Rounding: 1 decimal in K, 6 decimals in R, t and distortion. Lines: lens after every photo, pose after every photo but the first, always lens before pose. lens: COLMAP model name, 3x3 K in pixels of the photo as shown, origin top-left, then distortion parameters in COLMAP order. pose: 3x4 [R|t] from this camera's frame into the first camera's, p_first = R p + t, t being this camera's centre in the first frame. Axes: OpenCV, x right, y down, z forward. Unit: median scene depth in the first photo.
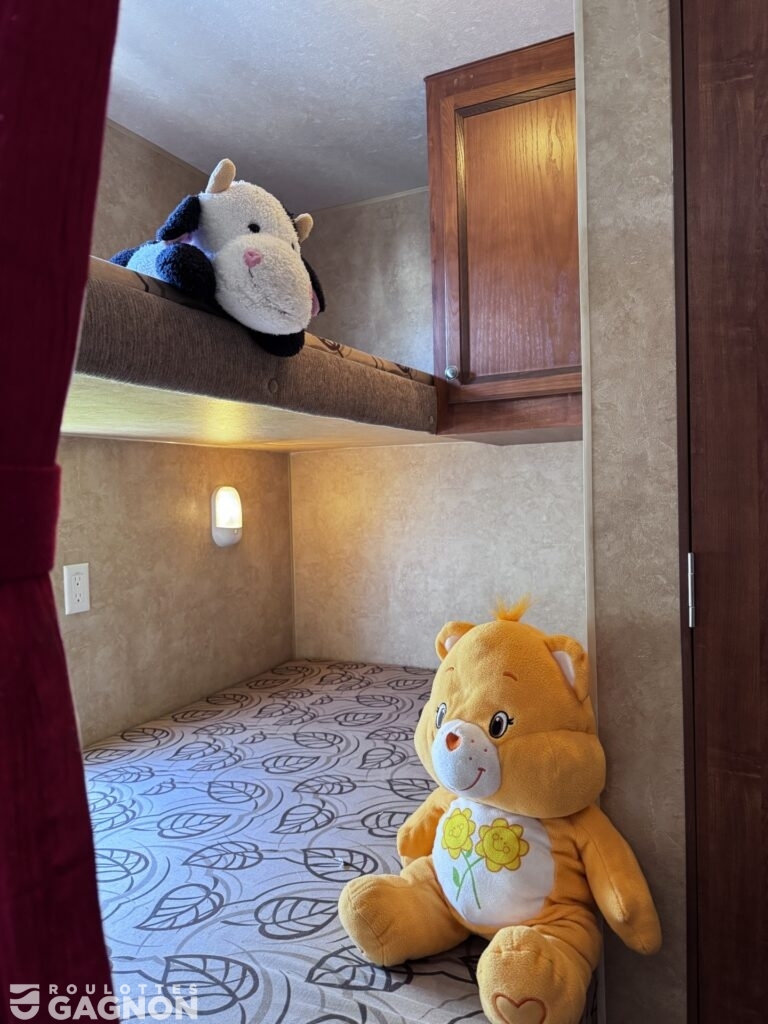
lens RADIAL K [[717.9, 0, 384.0], [0, 717.9, 512.0], [0, 0, 1]] dist [0.125885, -0.197318]
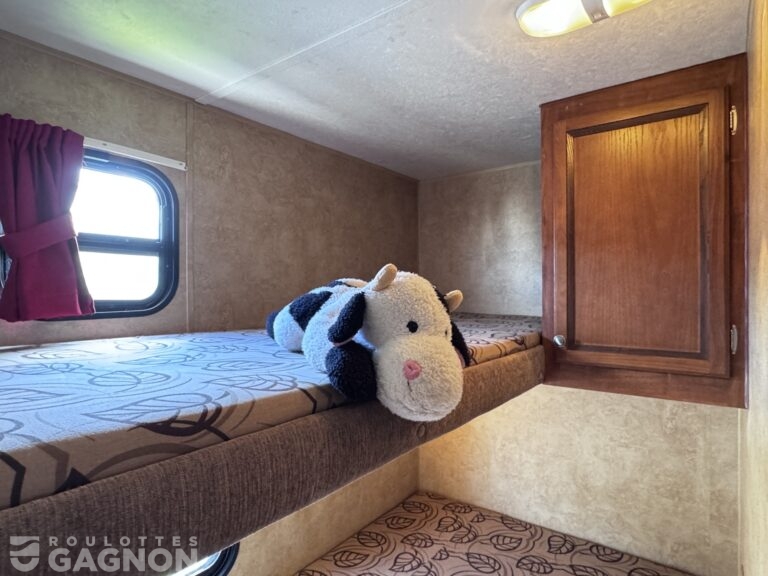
lens RADIAL K [[443.7, 0, 379.5], [0, 443.7, 287.7], [0, 0, 1]] dist [0.001143, -0.000870]
pose [[0.979569, 0.026494, -0.199357, -0.043286], [-0.031344, 0.999284, -0.021209, -0.194743], [0.198653, 0.027025, 0.979697, 0.153475]]
